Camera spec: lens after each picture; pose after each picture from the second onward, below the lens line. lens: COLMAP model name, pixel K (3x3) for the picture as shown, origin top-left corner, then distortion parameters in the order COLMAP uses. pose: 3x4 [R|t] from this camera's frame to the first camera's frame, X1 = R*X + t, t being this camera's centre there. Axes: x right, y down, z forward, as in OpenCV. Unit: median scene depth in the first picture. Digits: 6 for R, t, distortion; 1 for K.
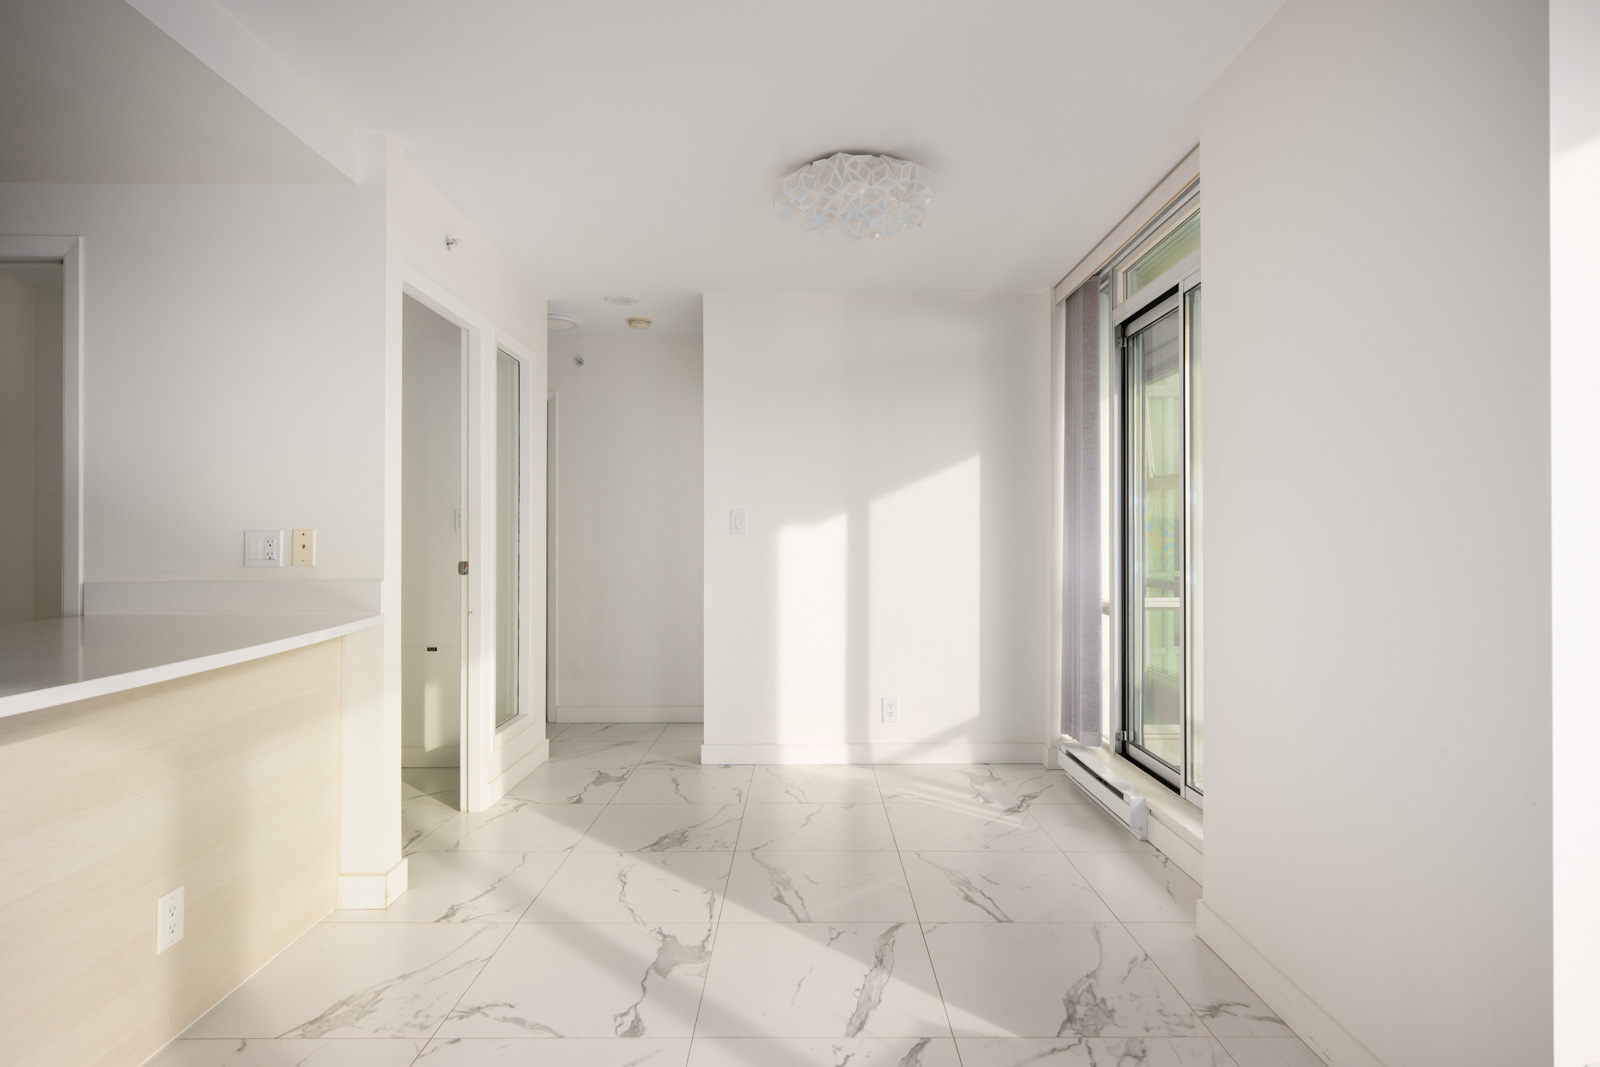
lens RADIAL K [[873.2, 0, 805.7], [0, 873.2, 534.4], [0, 0, 1]] dist [0.003105, 0.000263]
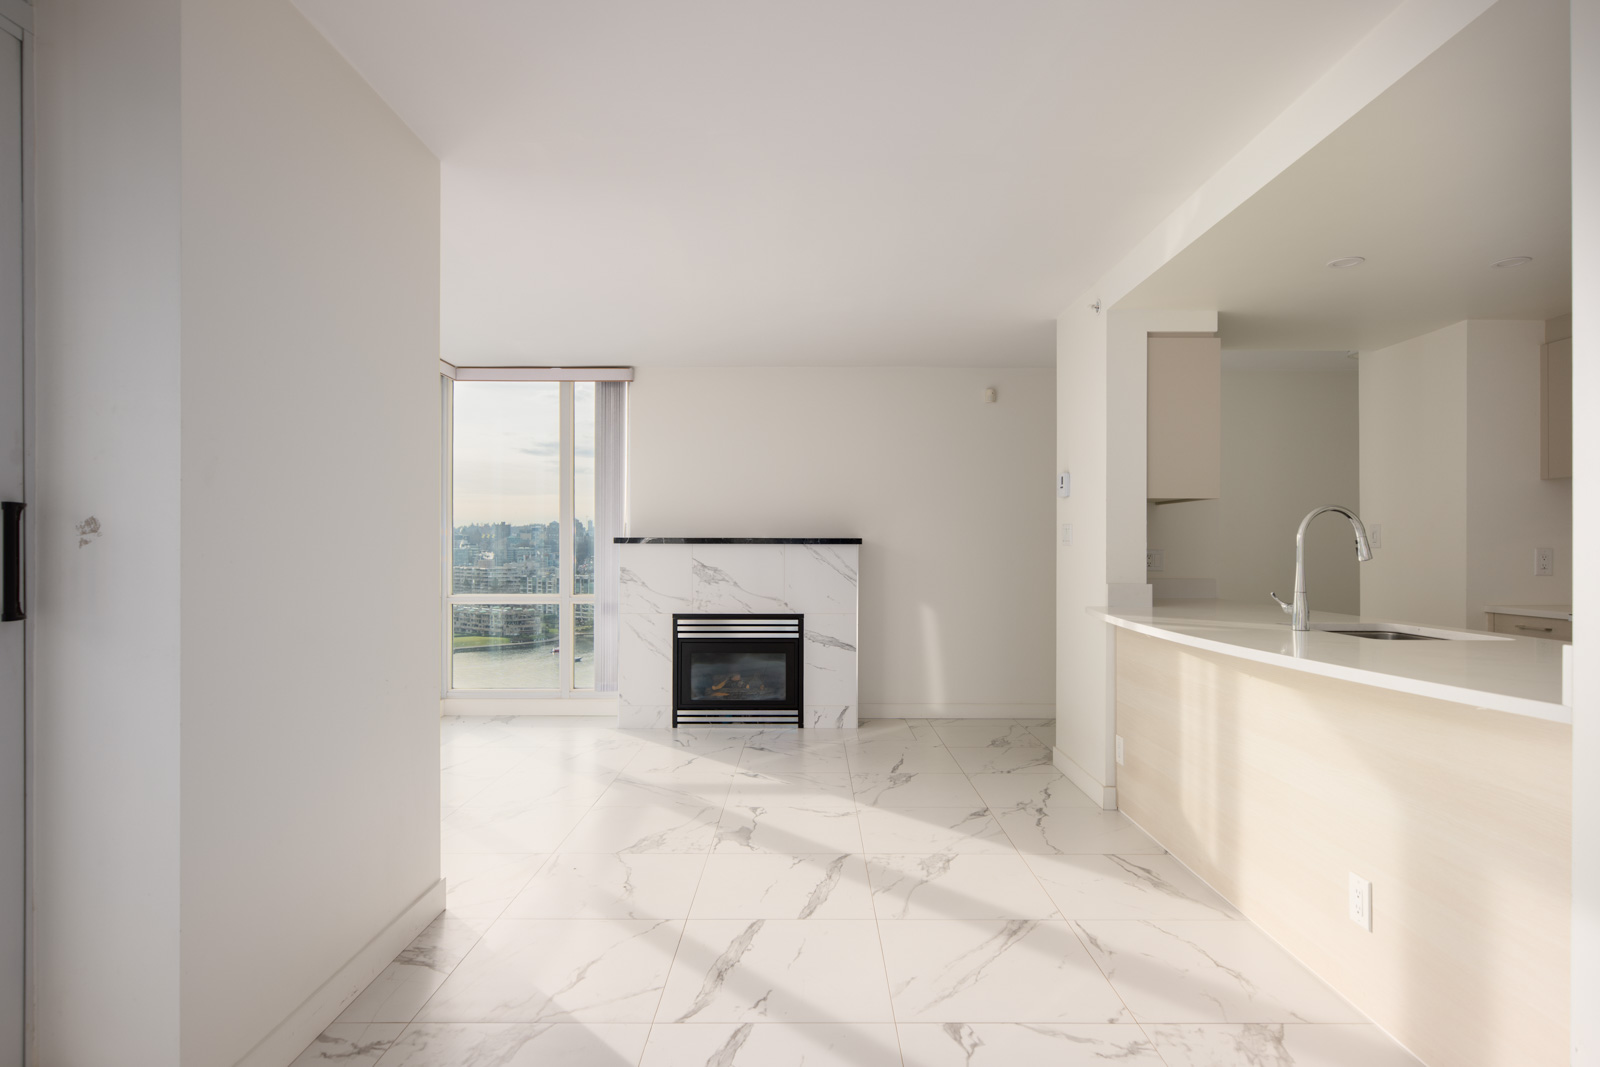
lens RADIAL K [[865.7, 0, 807.8], [0, 865.7, 546.6], [0, 0, 1]] dist [0.001178, 0.001290]
pose [[-0.999999, -0.000359, 0.001579, -0.016019], [-0.000365, 0.999992, -0.003865, -0.004902], [-0.001578, -0.003866, -0.999991, 1.449962]]
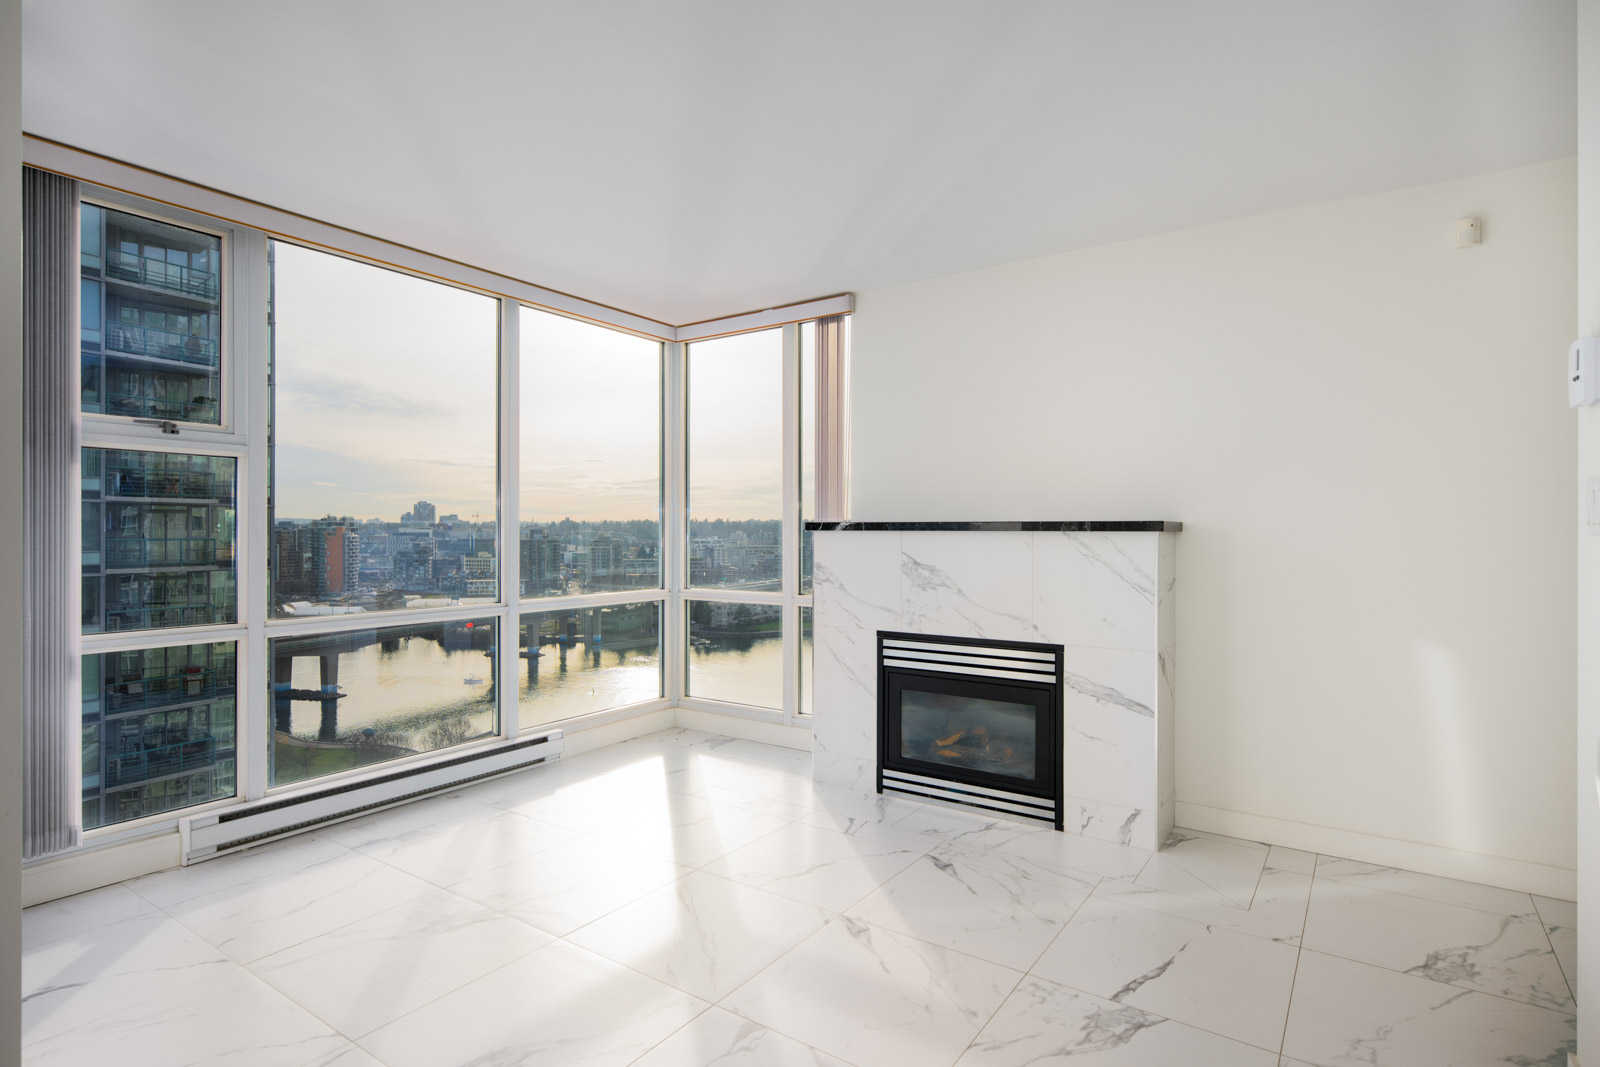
lens RADIAL K [[825.0, 0, 805.0], [0, 825.0, 530.8], [0, 0, 1]] dist [-0.000757, 0.001560]
pose [[-0.820852, 0.000115, 0.571141, -0.364520], [-0.002296, 0.999991, -0.003500, -0.013673], [-0.571136, -0.004184, -0.820845, 0.628868]]
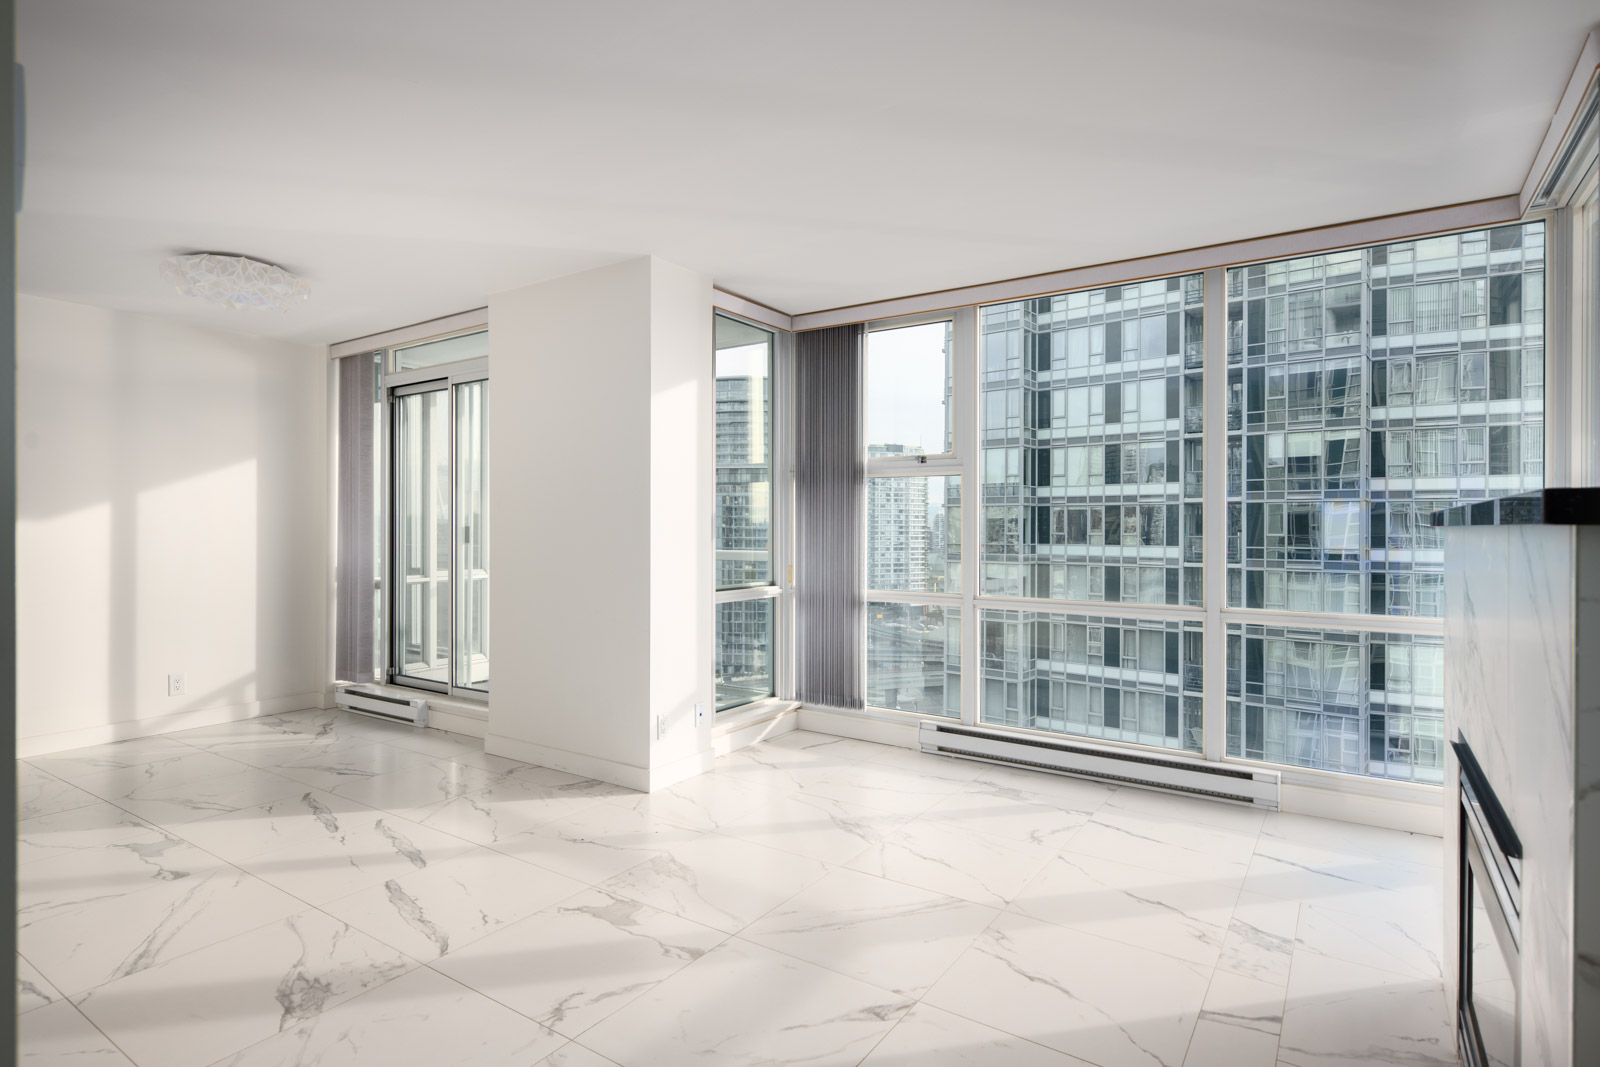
lens RADIAL K [[825.0, 0, 805.0], [0, 825.0, 522.4], [0, 0, 1]] dist [-0.000757, 0.001560]
pose [[0.555915, 0.006764, 0.831212, -0.546623], [-0.004427, 0.999977, -0.005177, -0.016574], [-0.831227, -0.000802, 0.555932, -0.457798]]
